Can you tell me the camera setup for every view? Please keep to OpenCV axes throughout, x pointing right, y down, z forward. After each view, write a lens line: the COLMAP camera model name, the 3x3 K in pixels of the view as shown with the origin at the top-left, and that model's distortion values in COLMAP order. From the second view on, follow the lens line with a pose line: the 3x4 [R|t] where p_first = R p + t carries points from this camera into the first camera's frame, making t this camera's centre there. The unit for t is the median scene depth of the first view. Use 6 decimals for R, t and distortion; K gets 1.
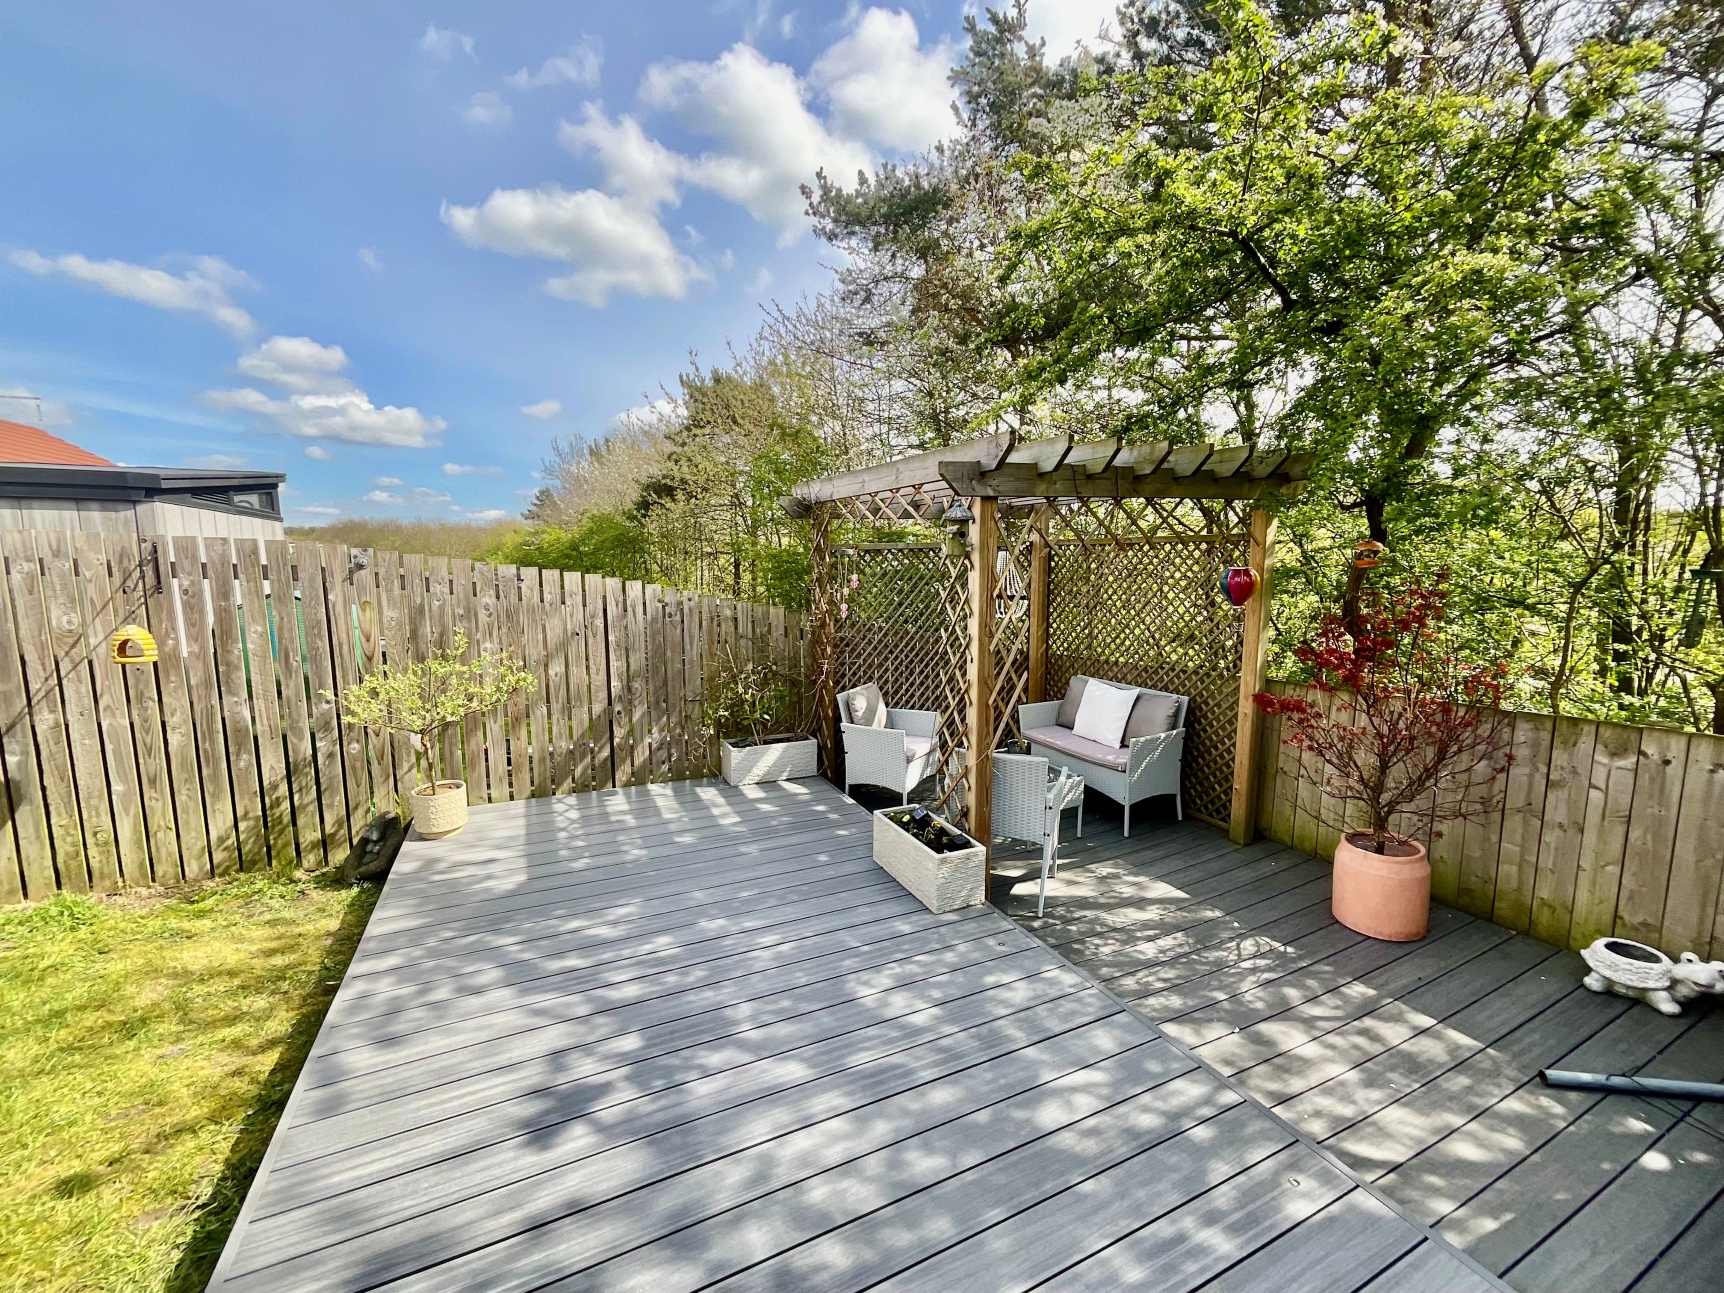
lens RADIAL K [[704.2, 0, 862.6], [0, 704.2, 649.6], [0, 0, 1]] dist [-0.001184, 0.000653]
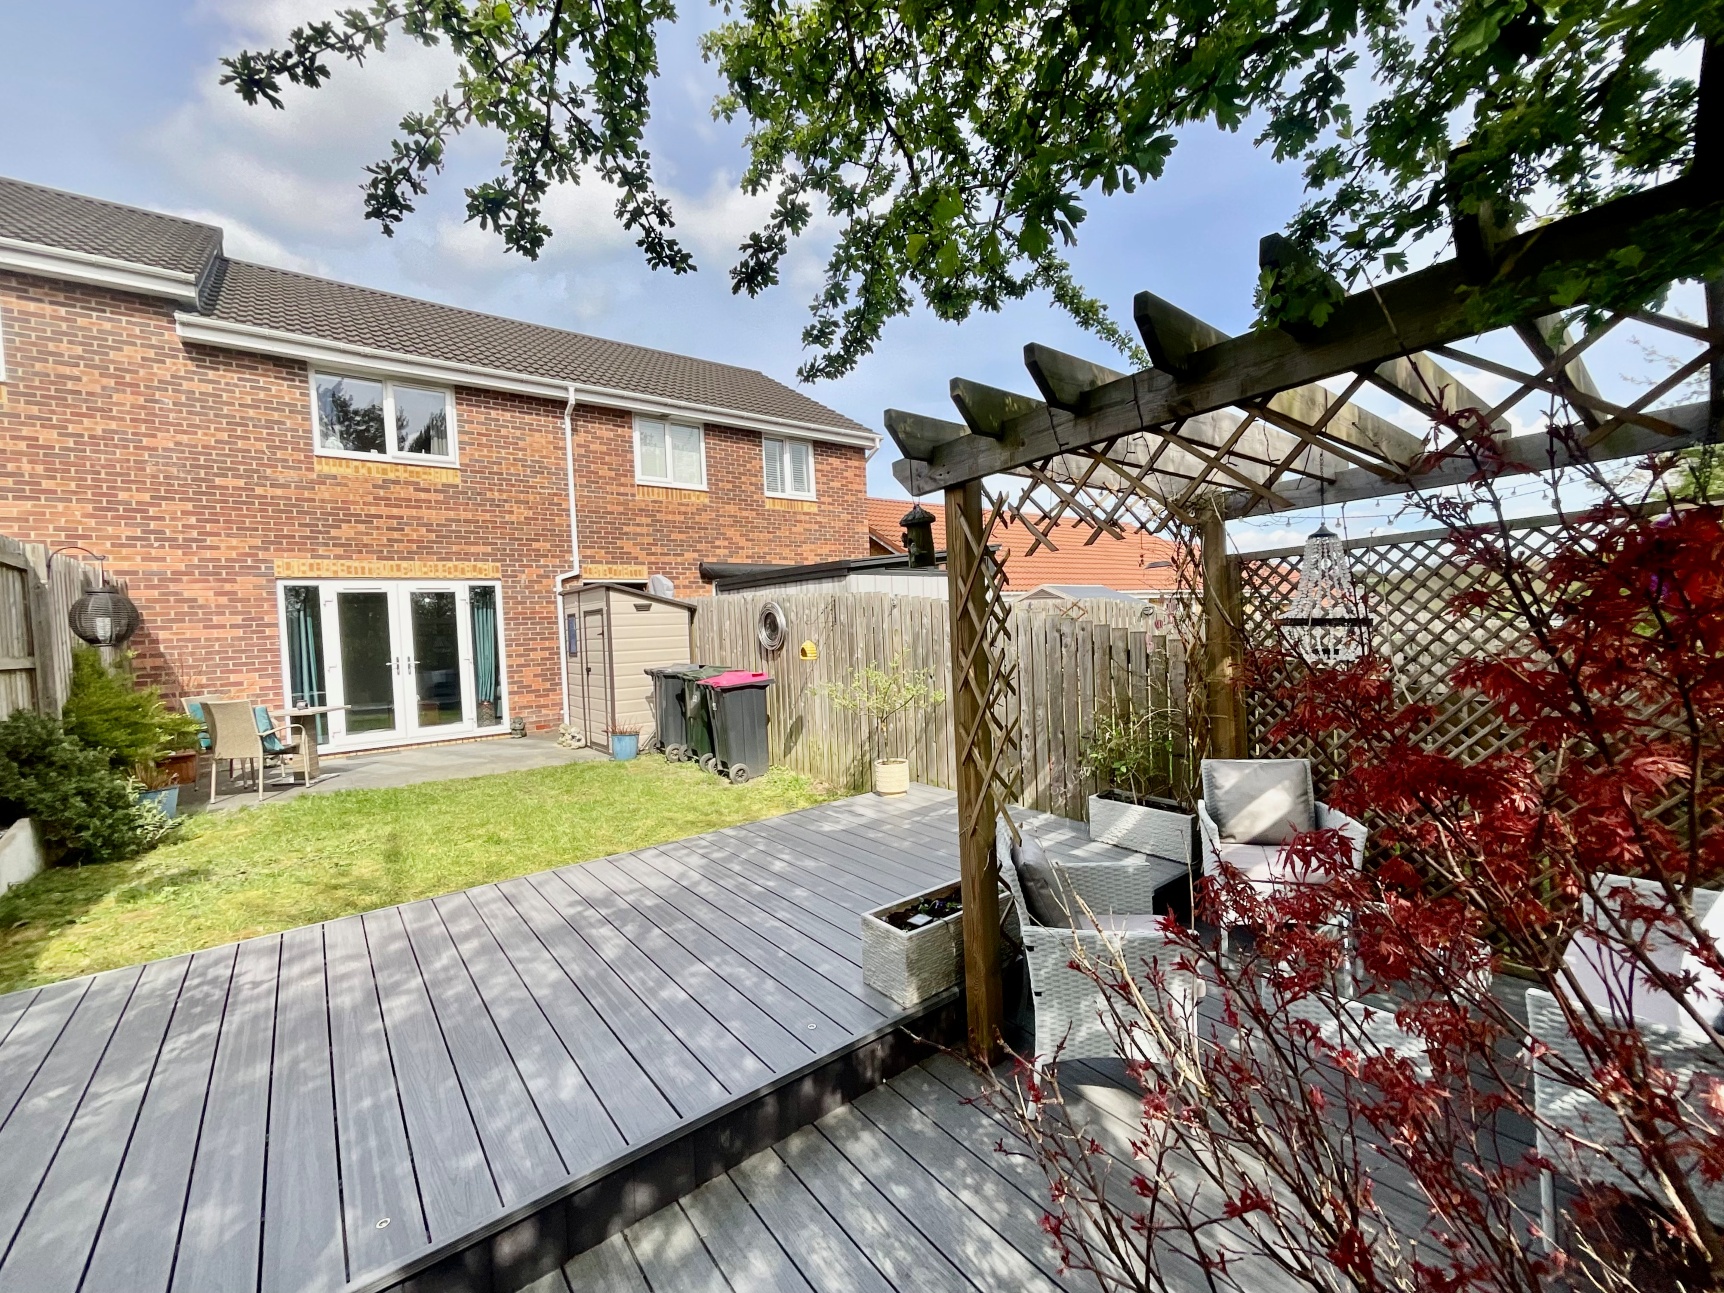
lens RADIAL K [[704.2, 0, 862.6], [0, 704.2, 649.6], [0, 0, 1]] dist [-0.001184, 0.000653]
pose [[0.223253, 0.025922, -0.974416, 1.062997], [-0.085350, 0.996327, 0.006950, -0.045397], [0.971017, 0.081614, 0.224645, 0.868797]]
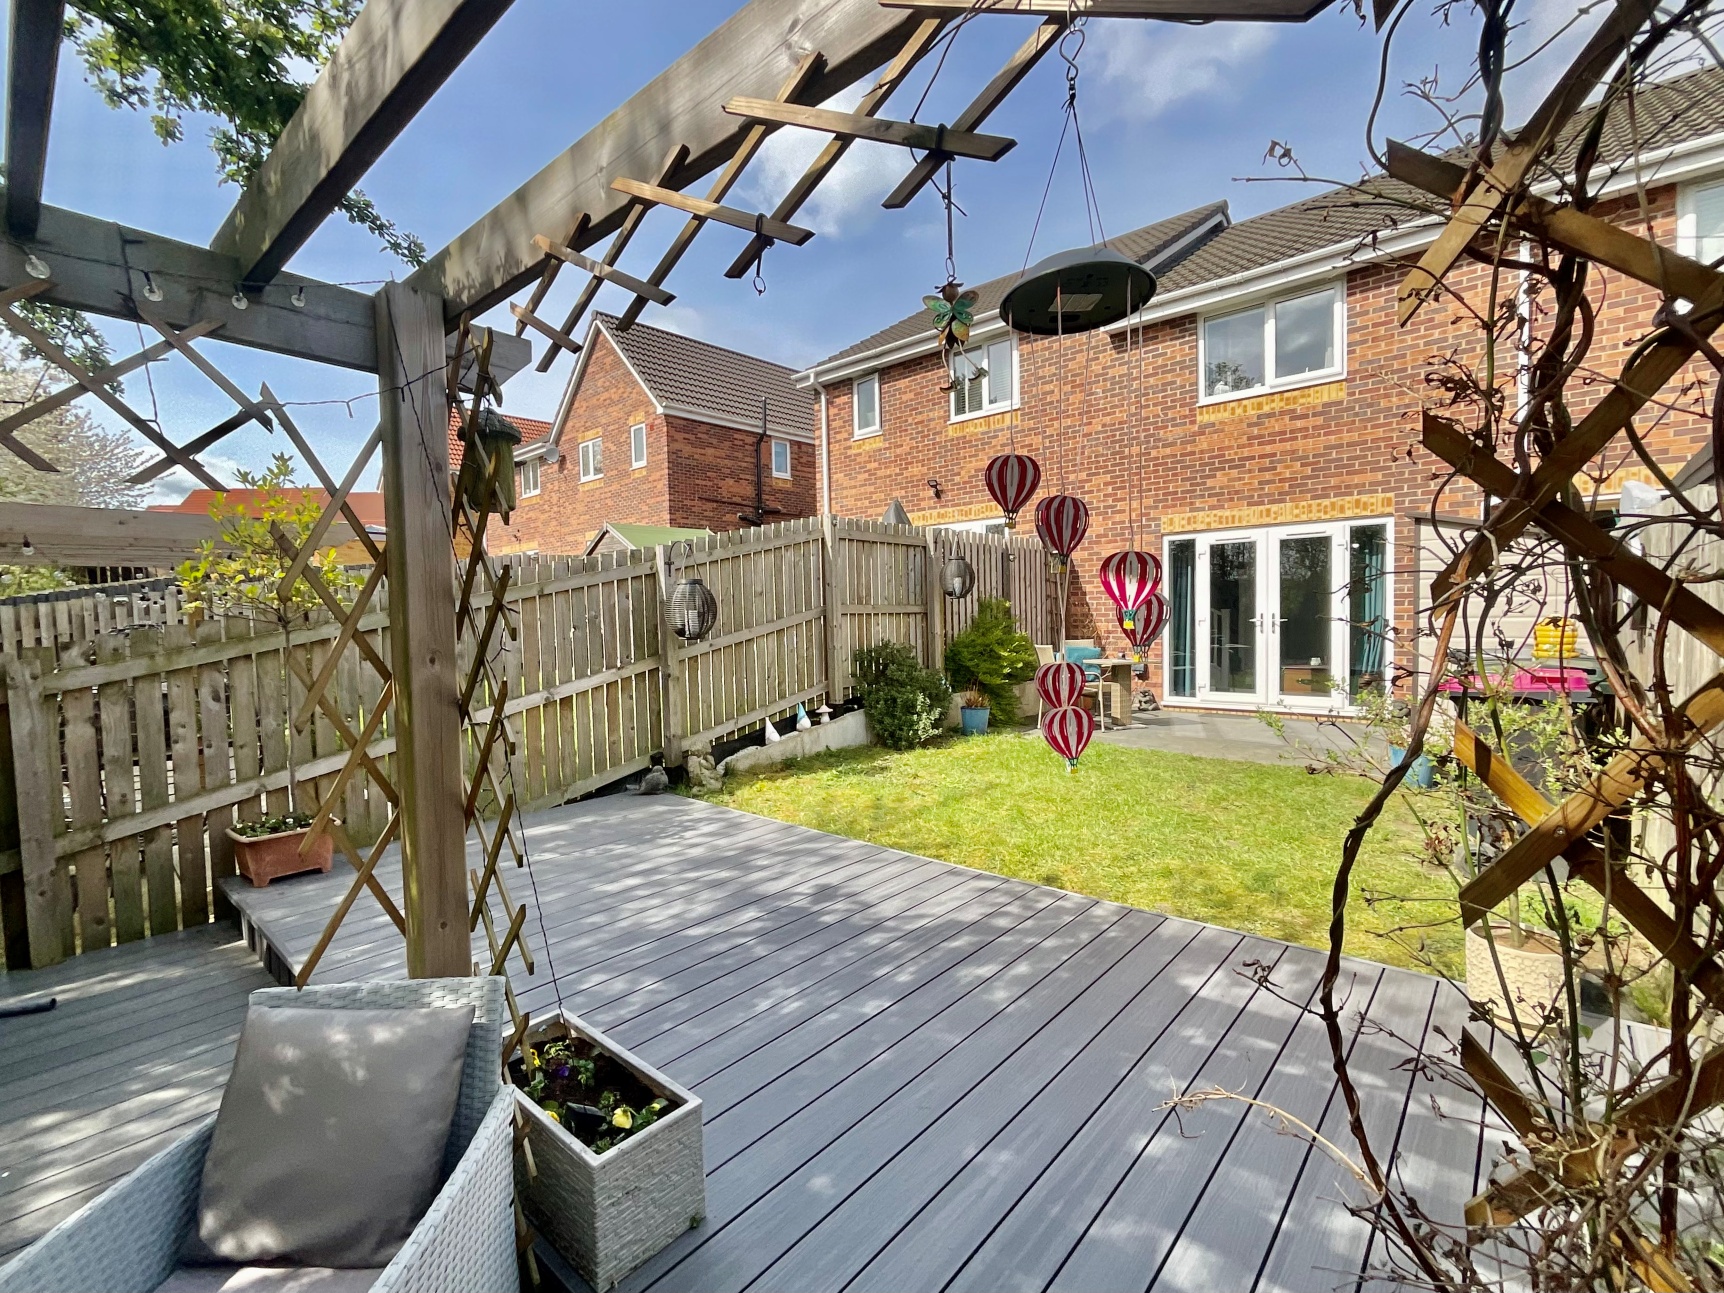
lens RADIAL K [[766.3, 0, 857.9], [0, 766.3, 649.9], [0, 0, 1]] dist [-0.007129, 0.000817]
pose [[-0.922085, 0.041142, -0.384795, 0.123255], [-0.025862, 0.985559, 0.167348, -0.150942], [0.386123, 0.164261, -0.907704, 1.844827]]
